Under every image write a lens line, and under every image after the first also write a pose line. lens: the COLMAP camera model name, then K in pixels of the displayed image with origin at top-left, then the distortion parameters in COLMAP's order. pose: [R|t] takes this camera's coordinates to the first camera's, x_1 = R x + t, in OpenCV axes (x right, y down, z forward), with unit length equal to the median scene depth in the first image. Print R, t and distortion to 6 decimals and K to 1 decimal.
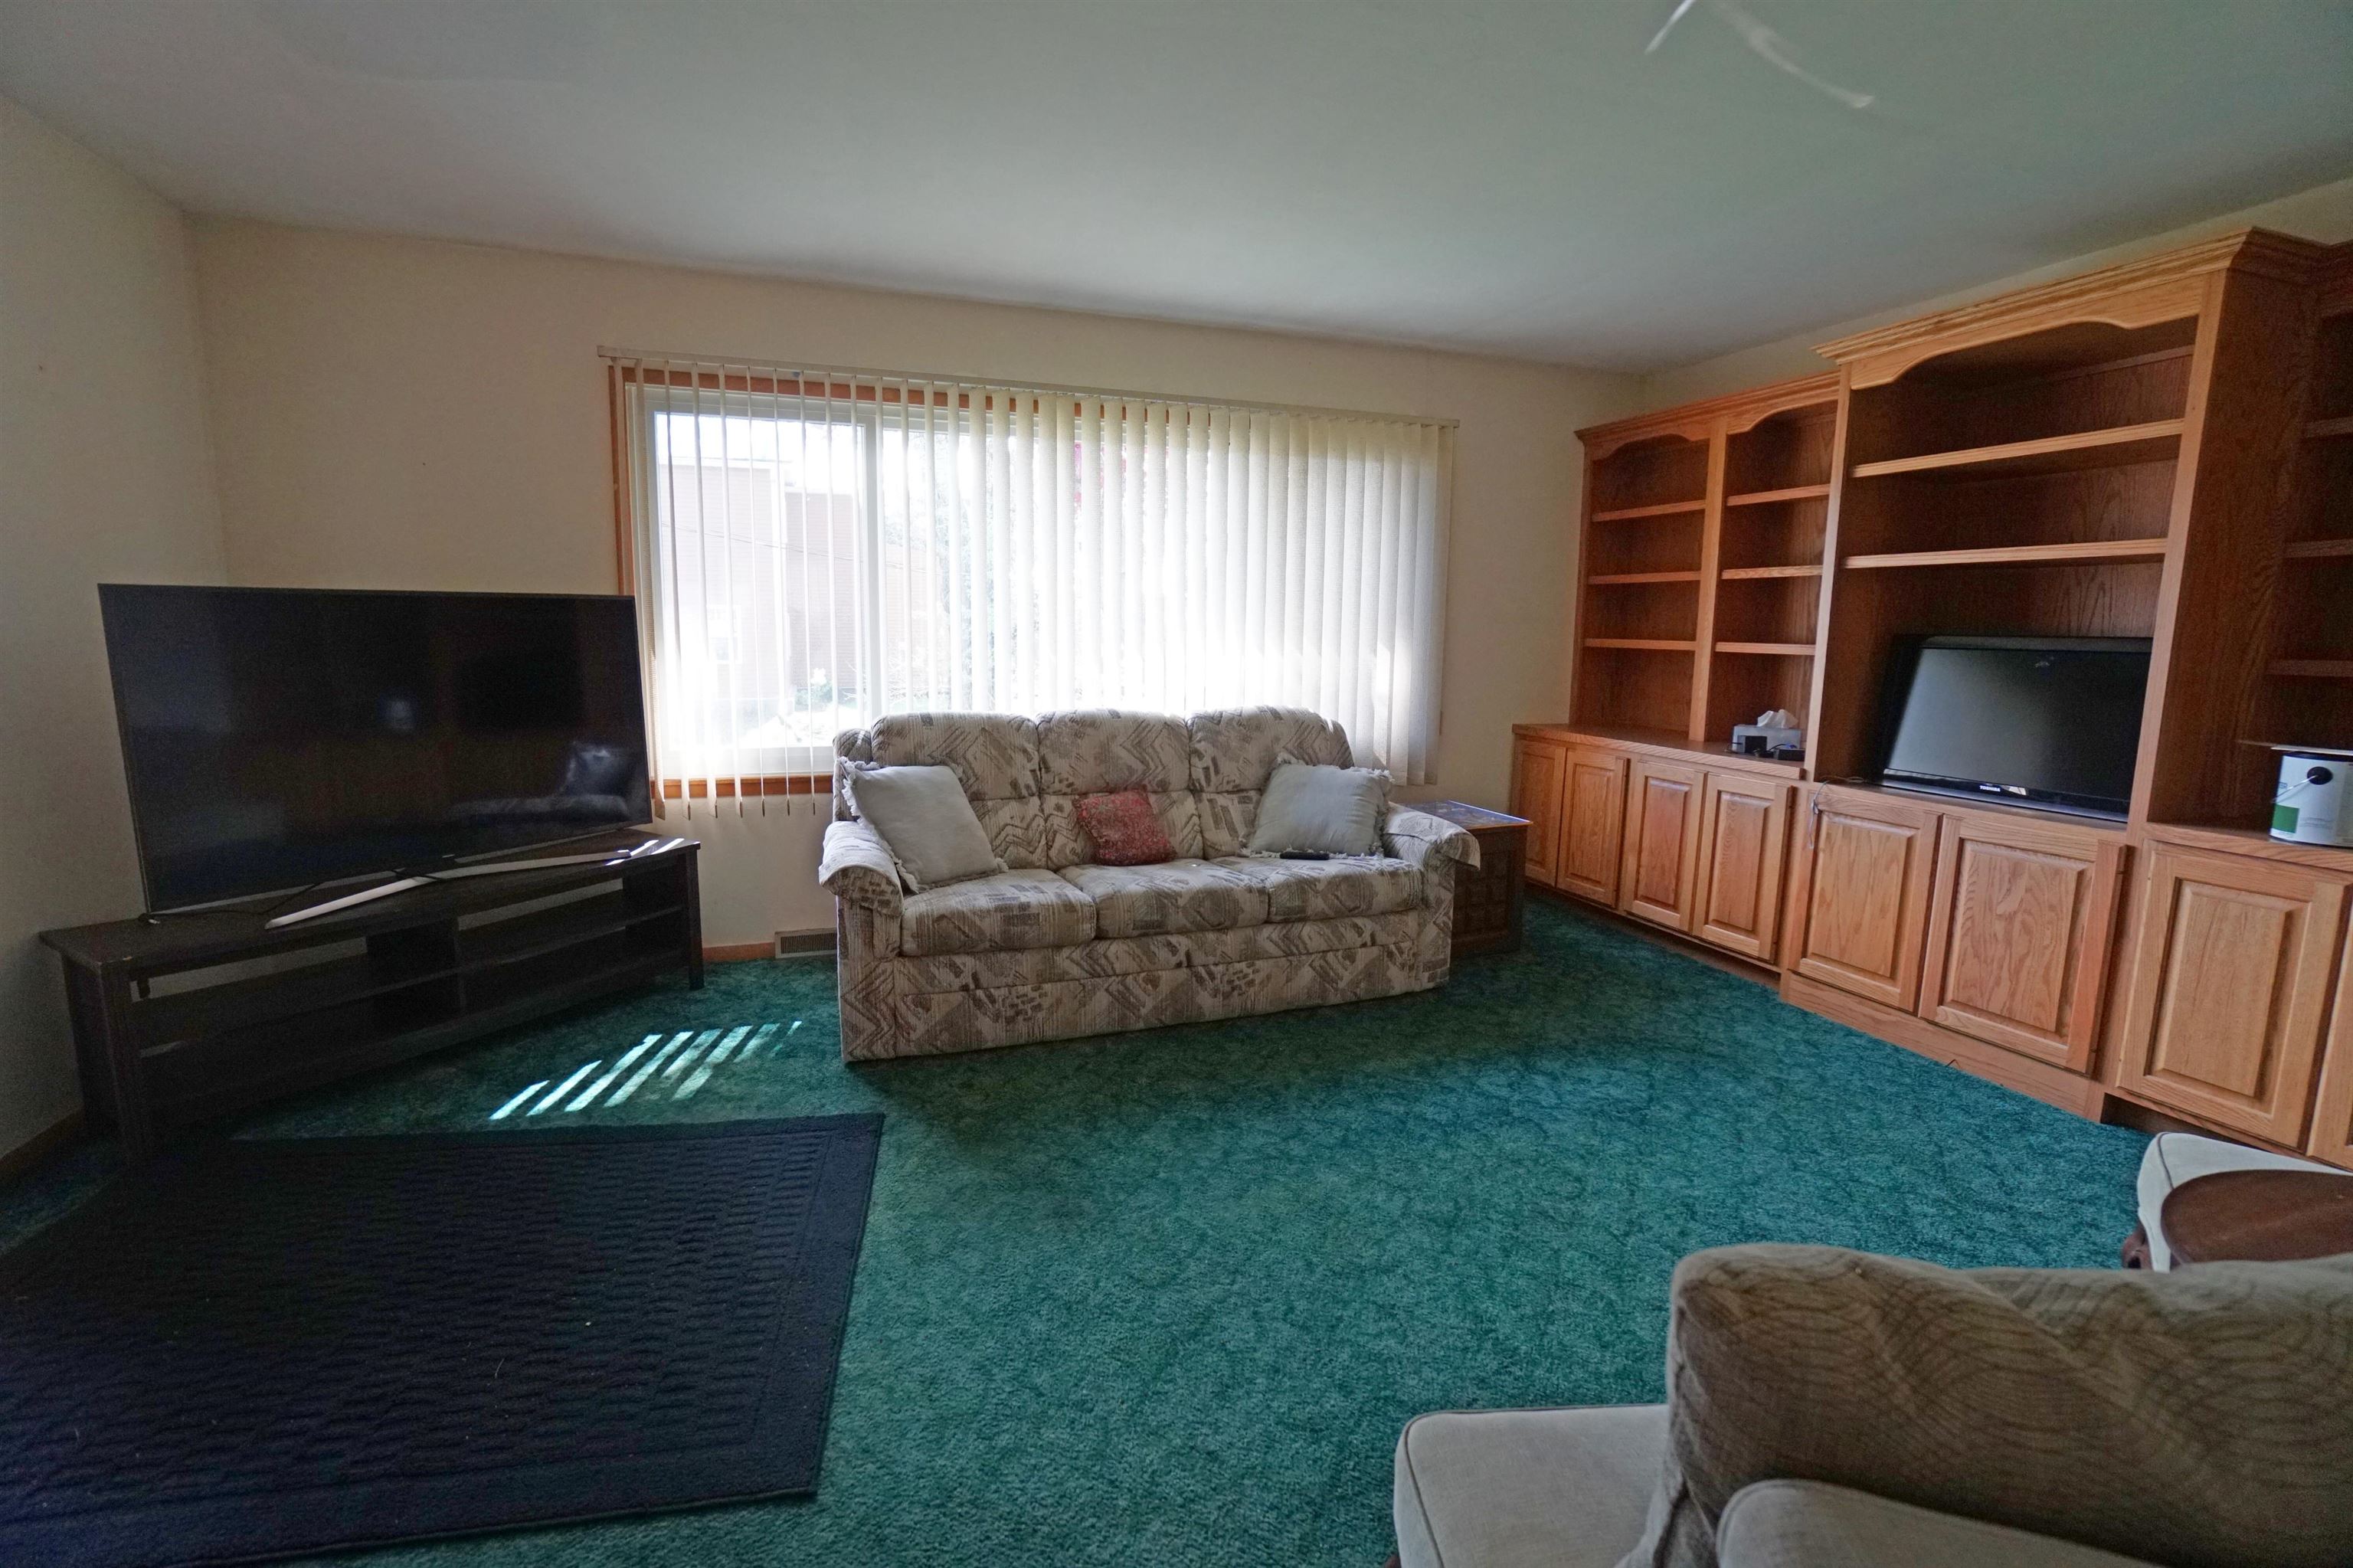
lens RADIAL K [[1041.1, 0, 1164.6], [0, 1041.1, 786.4], [0, 0, 1]] dist [-0.054242, 0.015978]
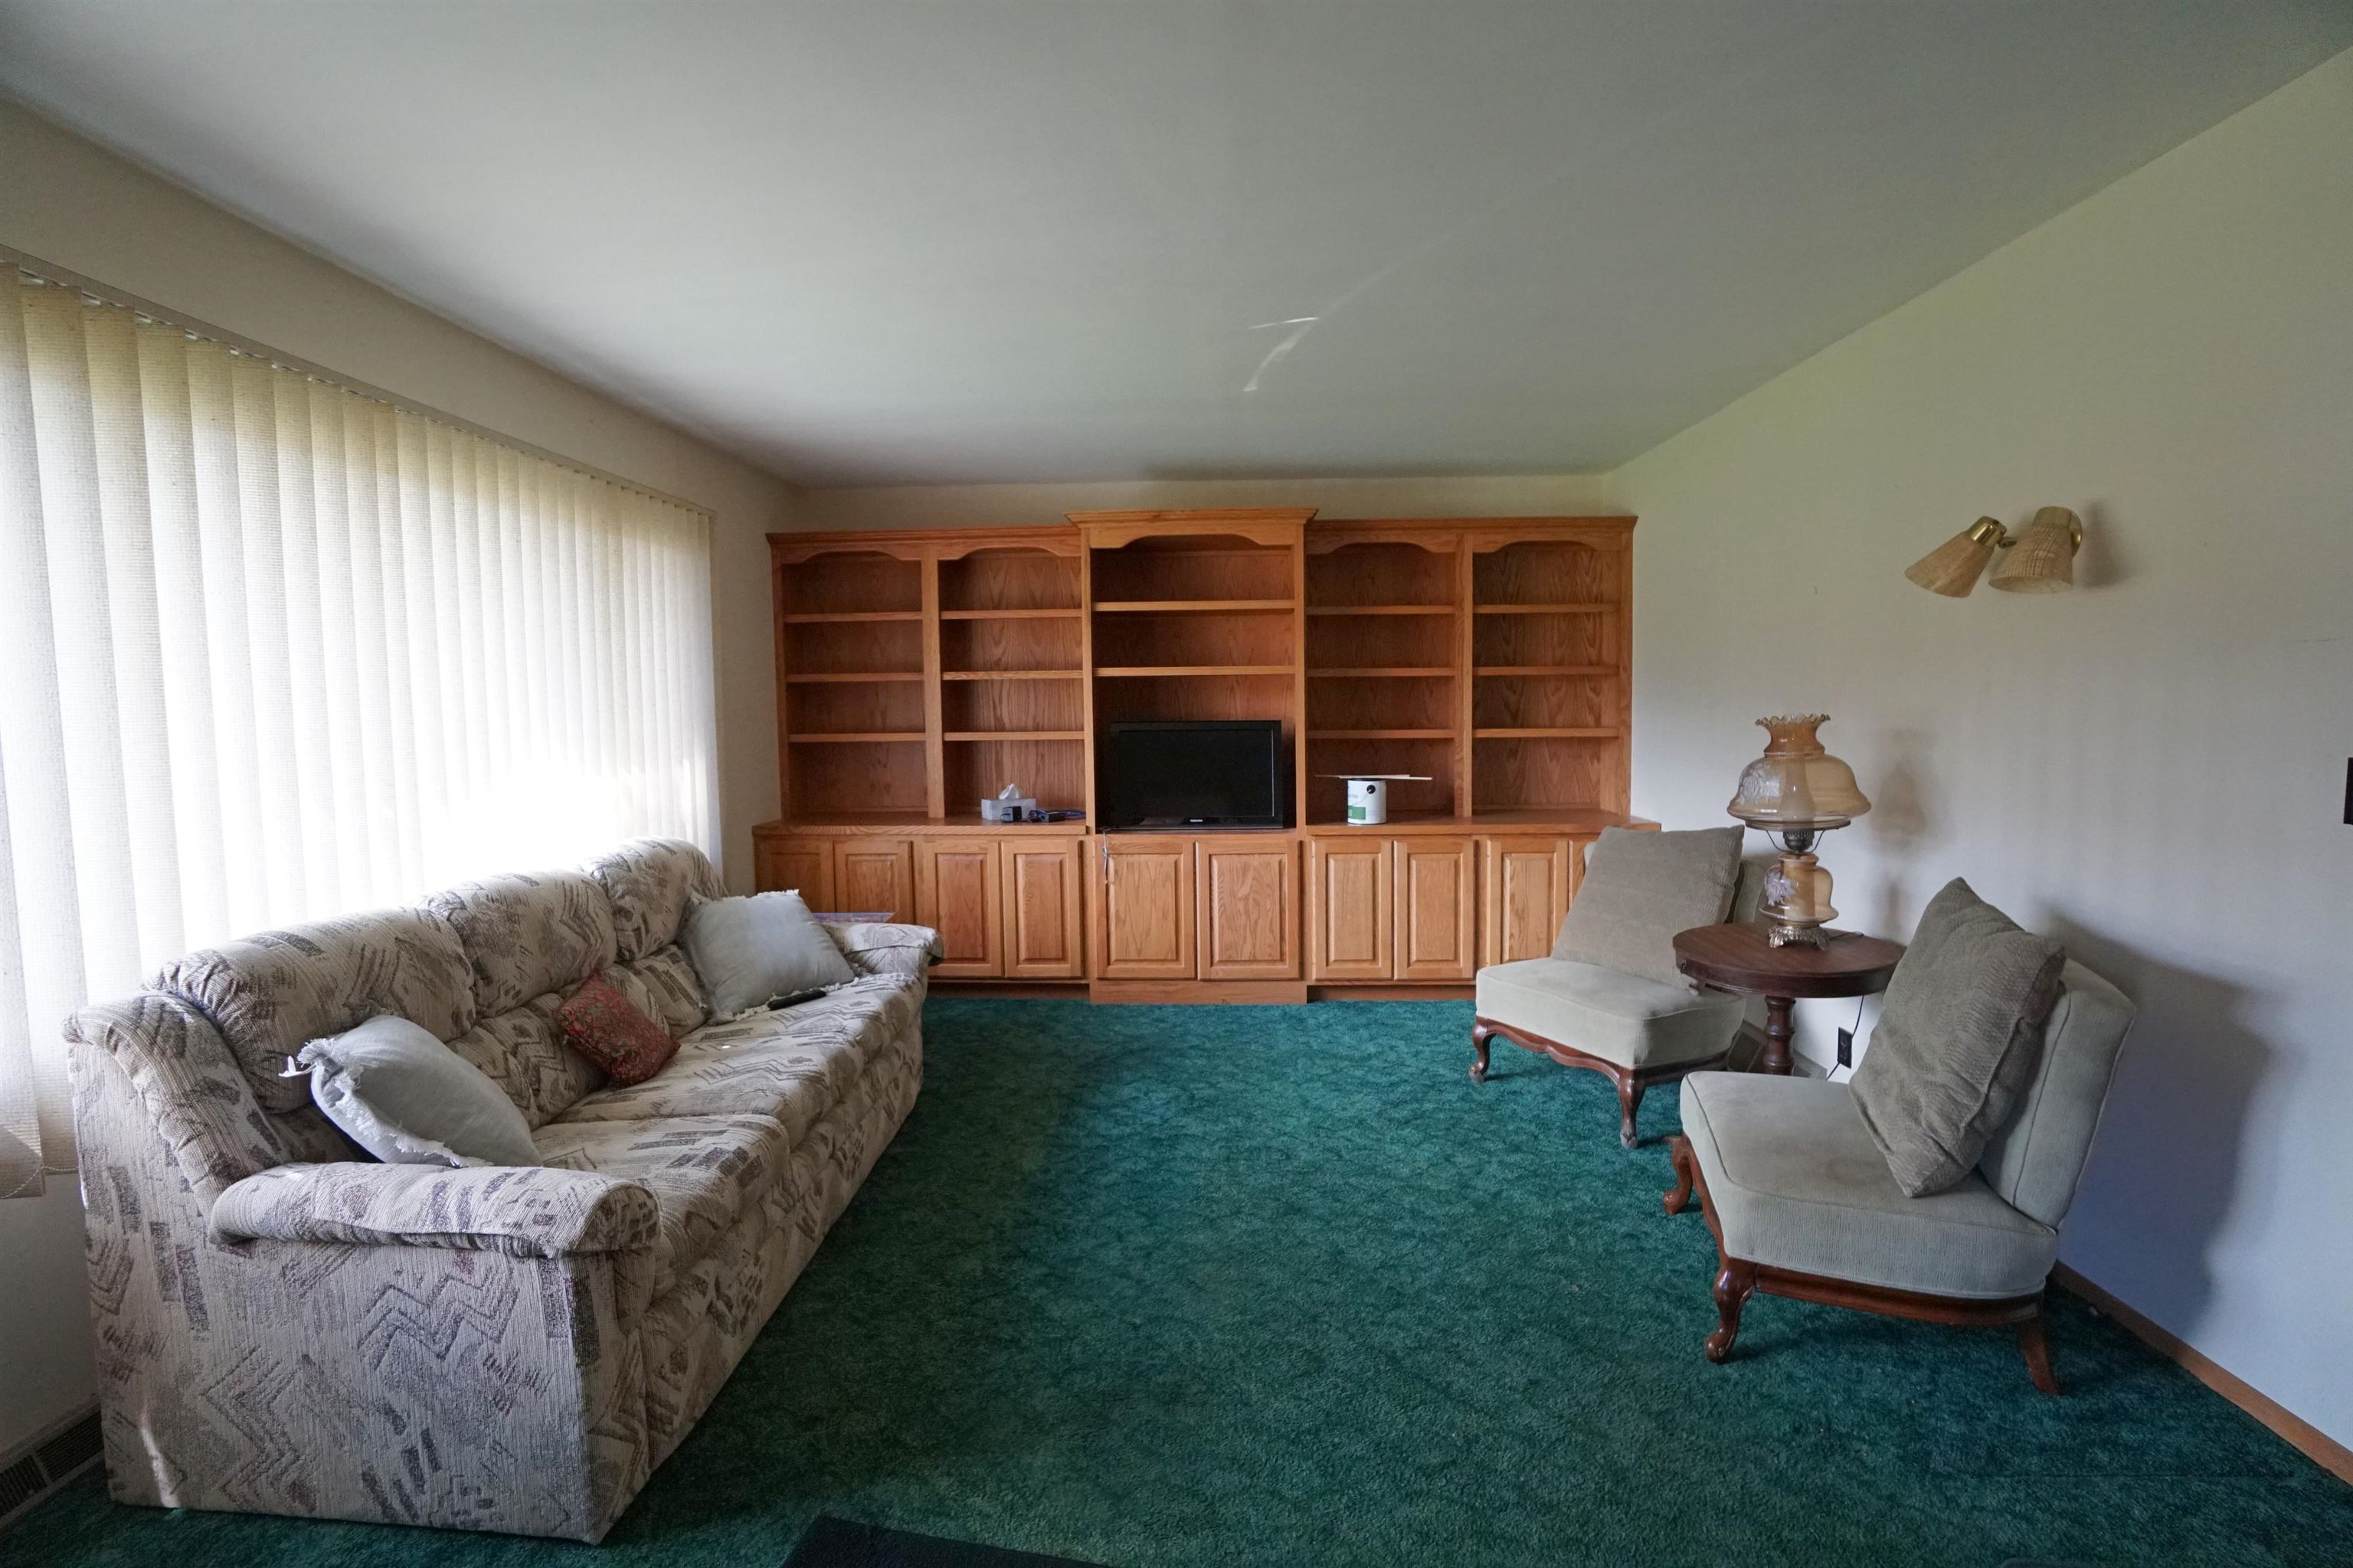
lens RADIAL K [[1041.1, 0, 1177.8], [0, 1041.1, 785.4], [0, 0, 1]] dist [-0.054242, 0.015978]
pose [[0.364016, -0.091020, 0.926935, -0.618012], [0.157028, 0.986965, 0.035248, -0.105070], [-0.918060, 0.132724, 0.373564, 0.408646]]
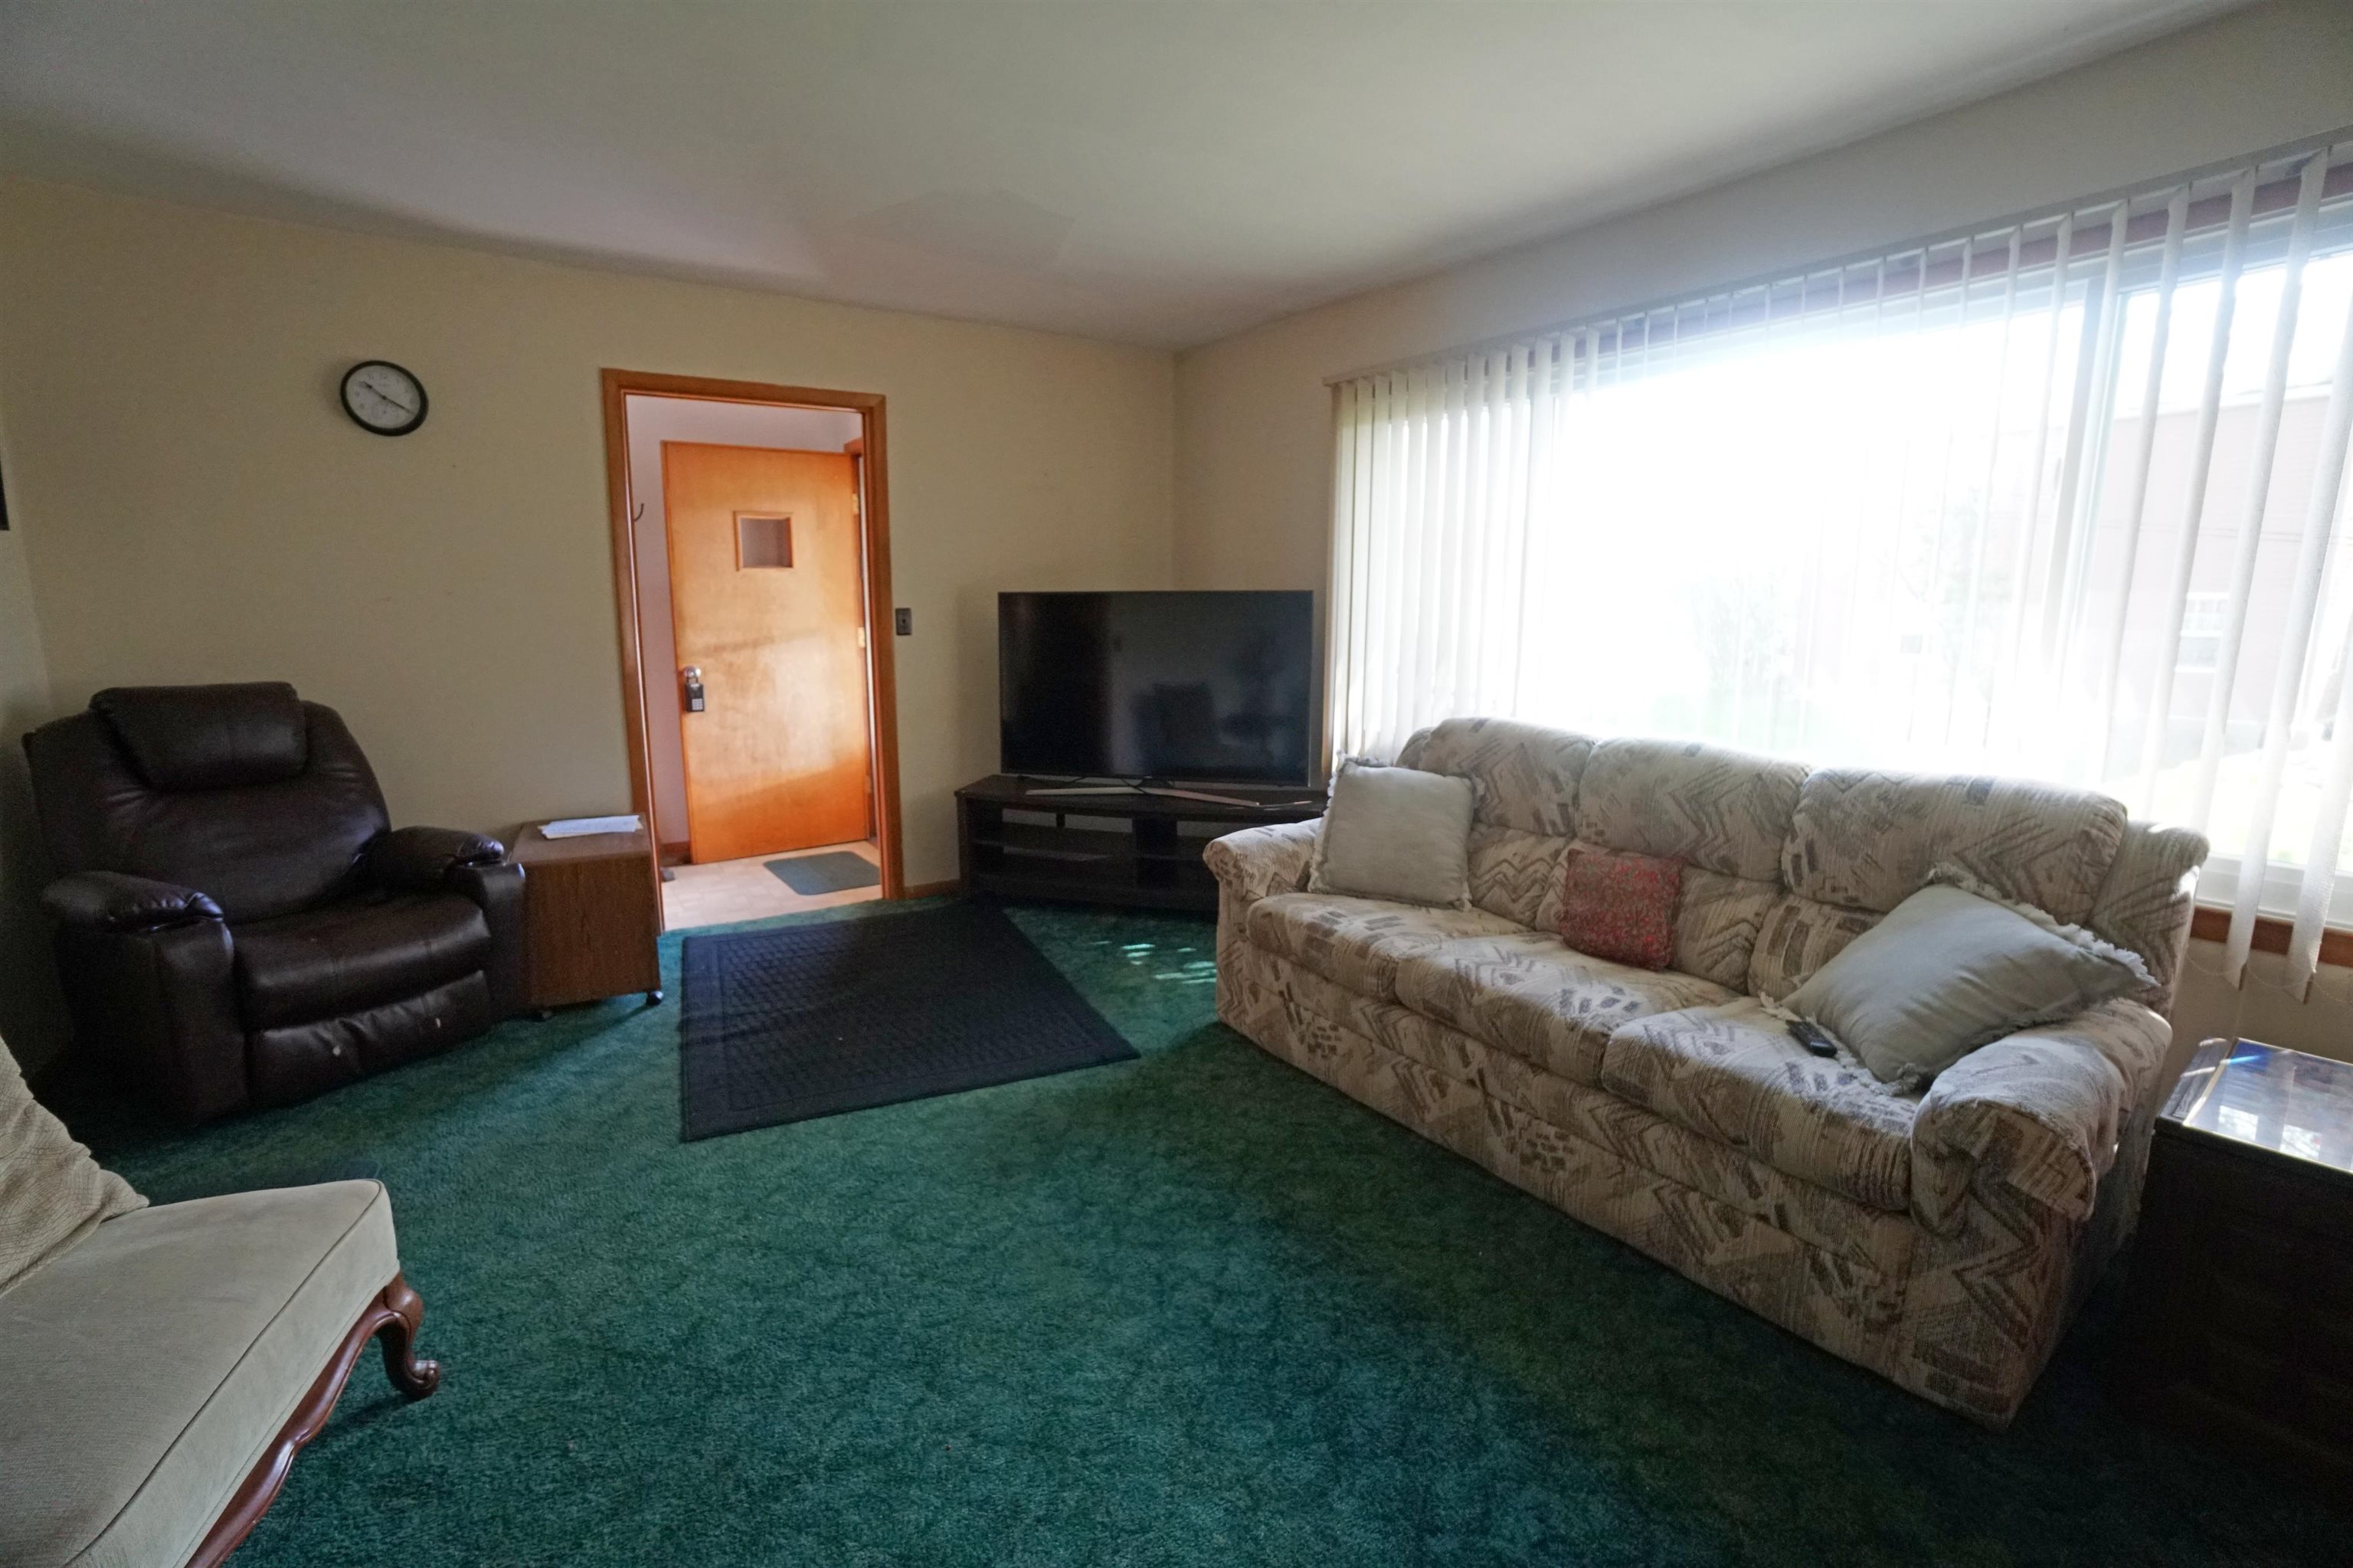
lens RADIAL K [[1041.1, 0, 1164.2], [0, 1041.1, 775.8], [0, 0, 1]] dist [-0.054242, 0.015978]
pose [[0.242567, 0.147702, -0.958825, 0.637164], [-0.150070, 0.982158, 0.113331, -0.093314], [0.958457, 0.116400, 0.260405, 0.579988]]
